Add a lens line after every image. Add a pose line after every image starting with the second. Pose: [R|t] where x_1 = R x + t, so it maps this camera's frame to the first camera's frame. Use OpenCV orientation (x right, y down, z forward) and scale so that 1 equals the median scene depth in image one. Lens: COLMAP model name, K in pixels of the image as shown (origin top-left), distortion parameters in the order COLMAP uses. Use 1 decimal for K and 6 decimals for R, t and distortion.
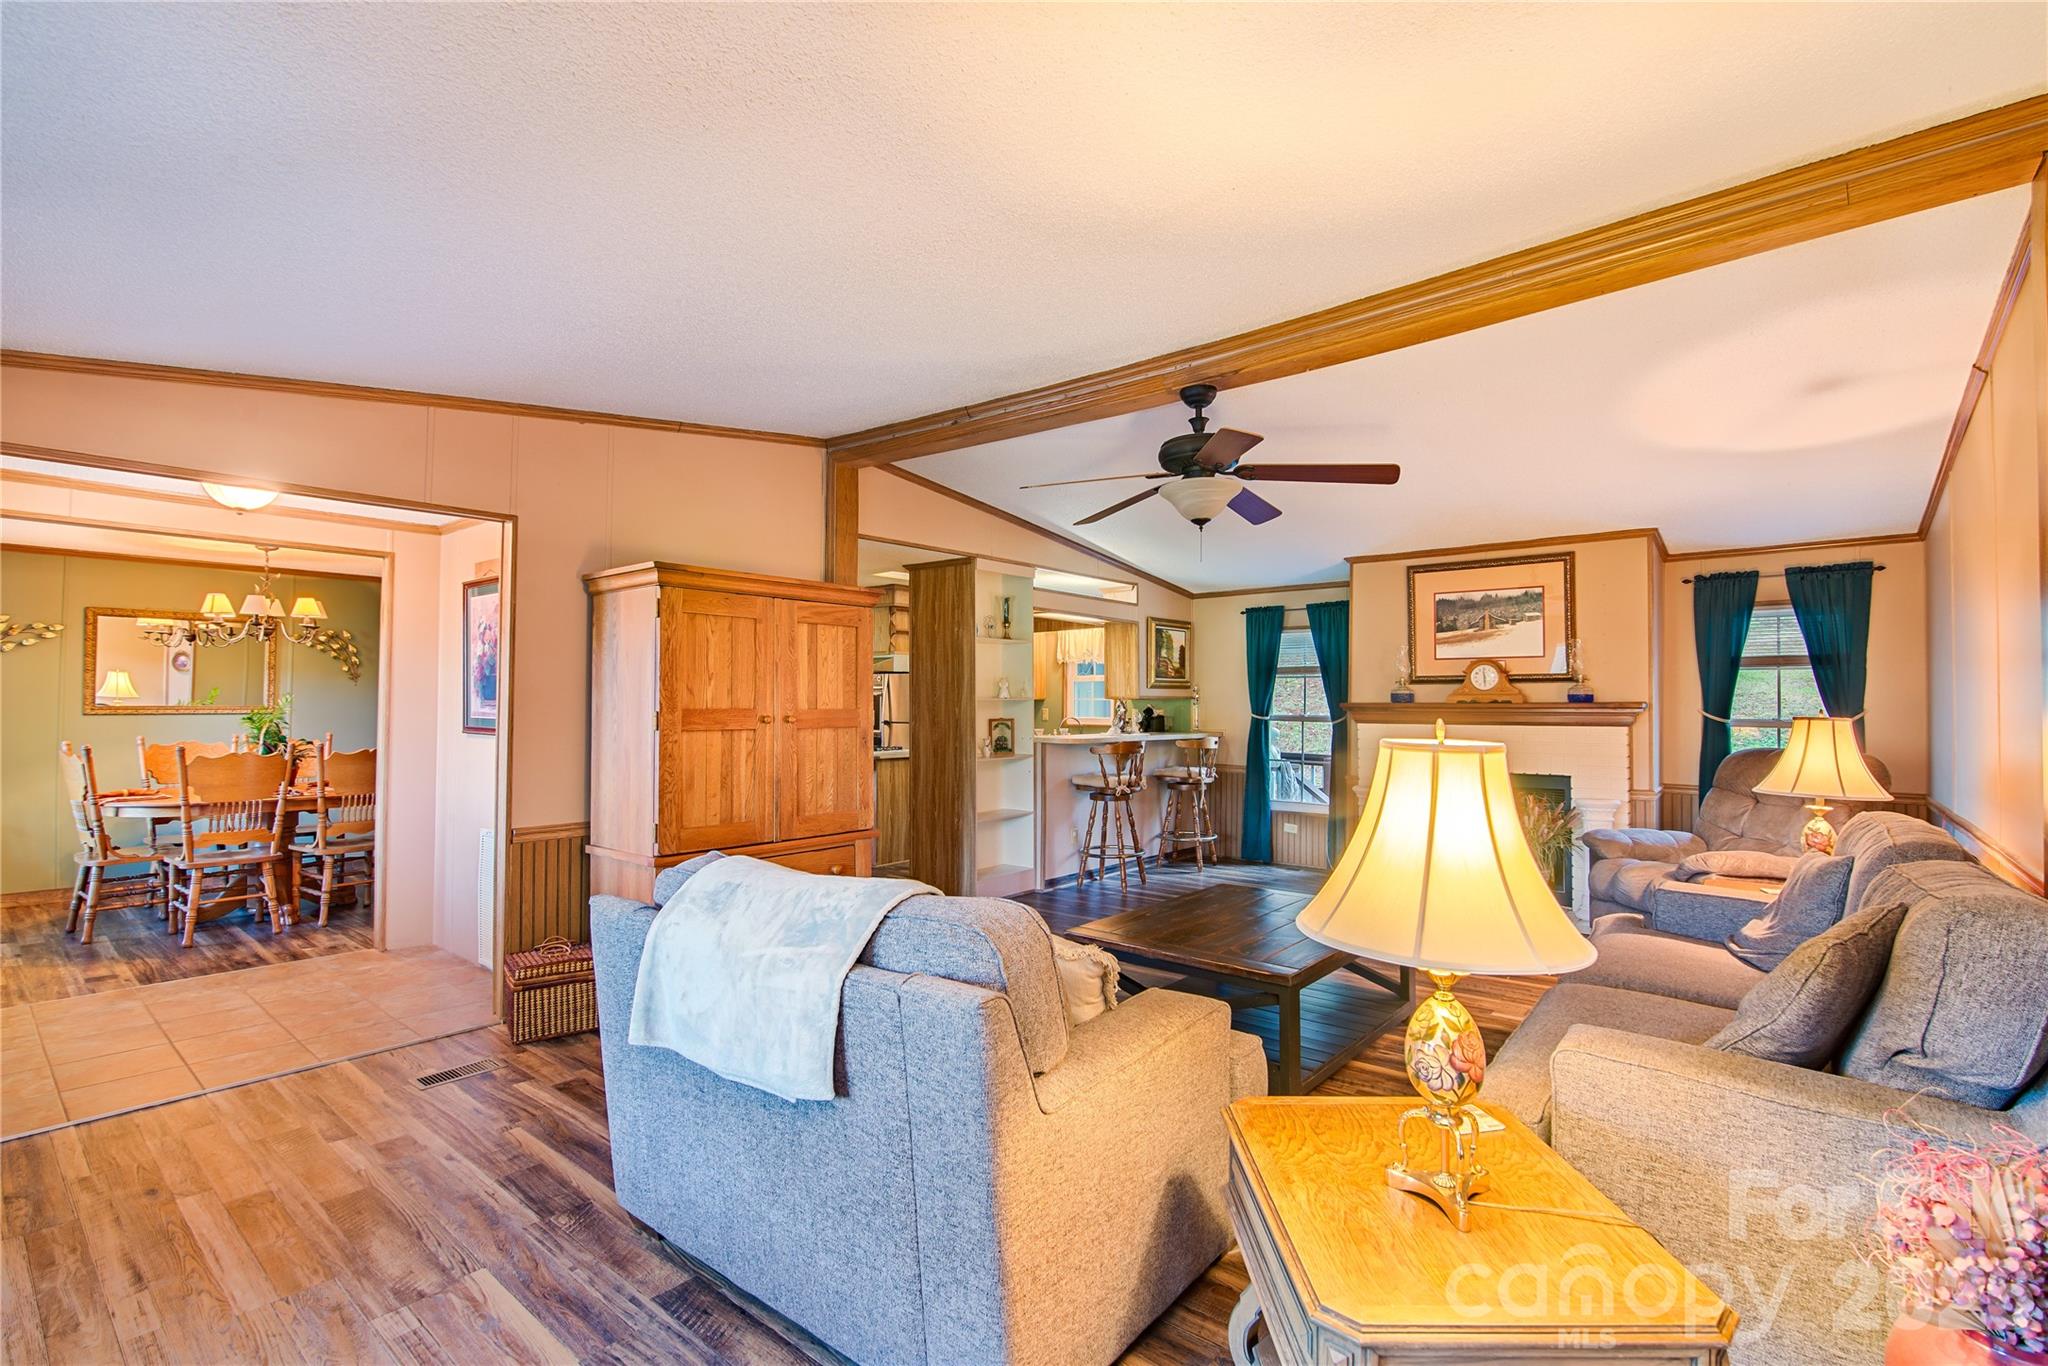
lens RADIAL K [[944.8, 0, 1016.5], [0, 944.8, 684.3], [0, 0, 1]] dist [0.000607, -0.000129]
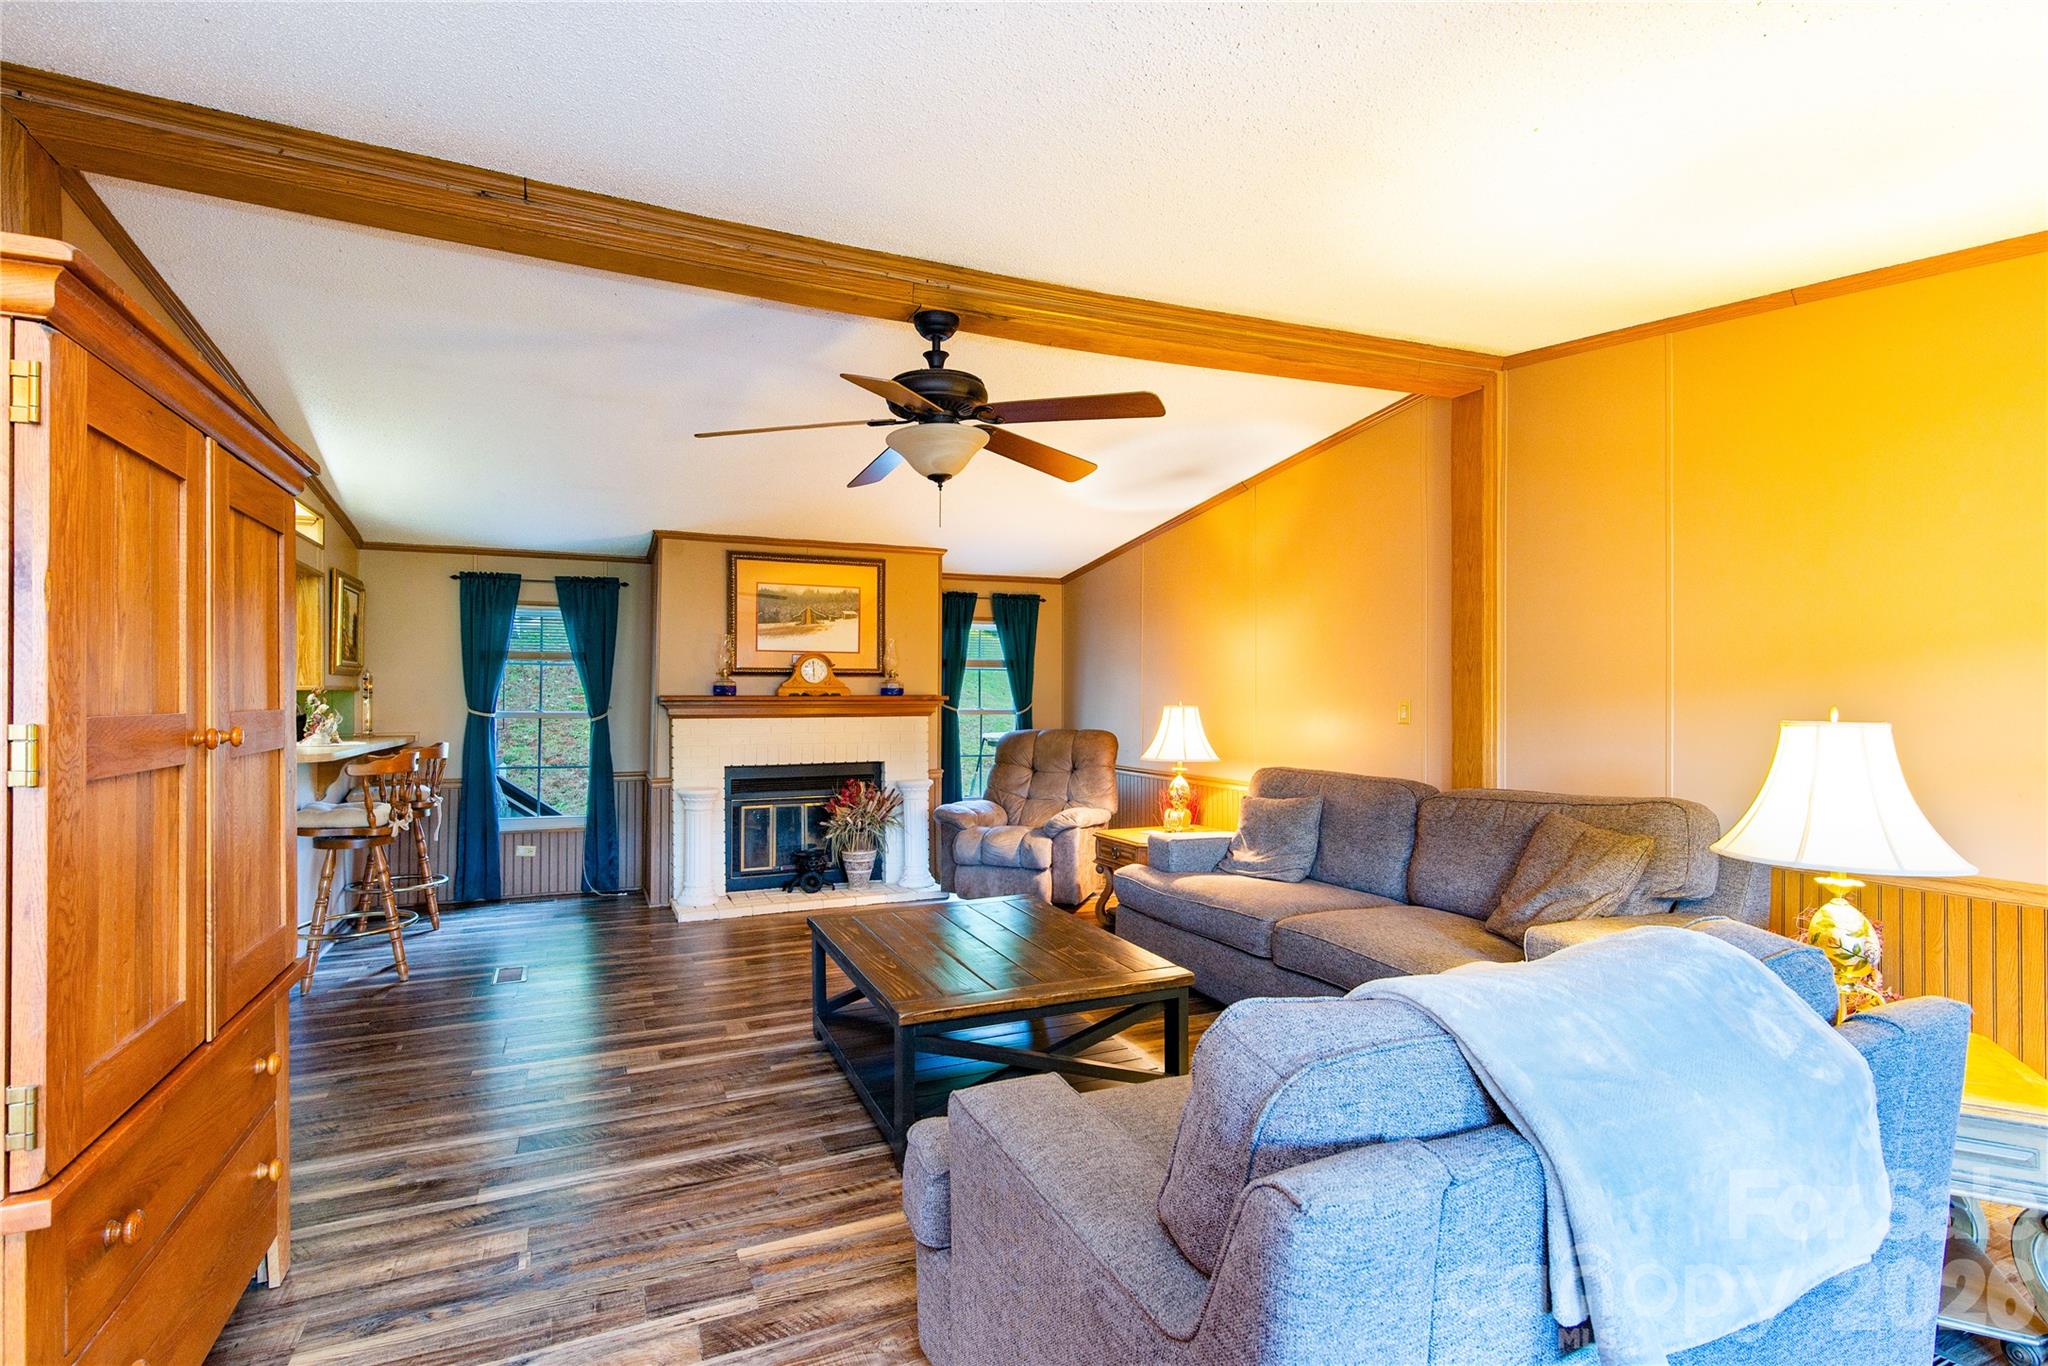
lens RADIAL K [[944.8, 0, 1010.2], [0, 944.8, 695.1], [0, 0, 1]] dist [0.000607, -0.000129]
pose [[0.448533, -0.000531, 0.893766, -0.326008], [-0.016963, 0.999815, 0.009107, 0.006133], [-0.893606, -0.019245, 0.448440, 0.354989]]
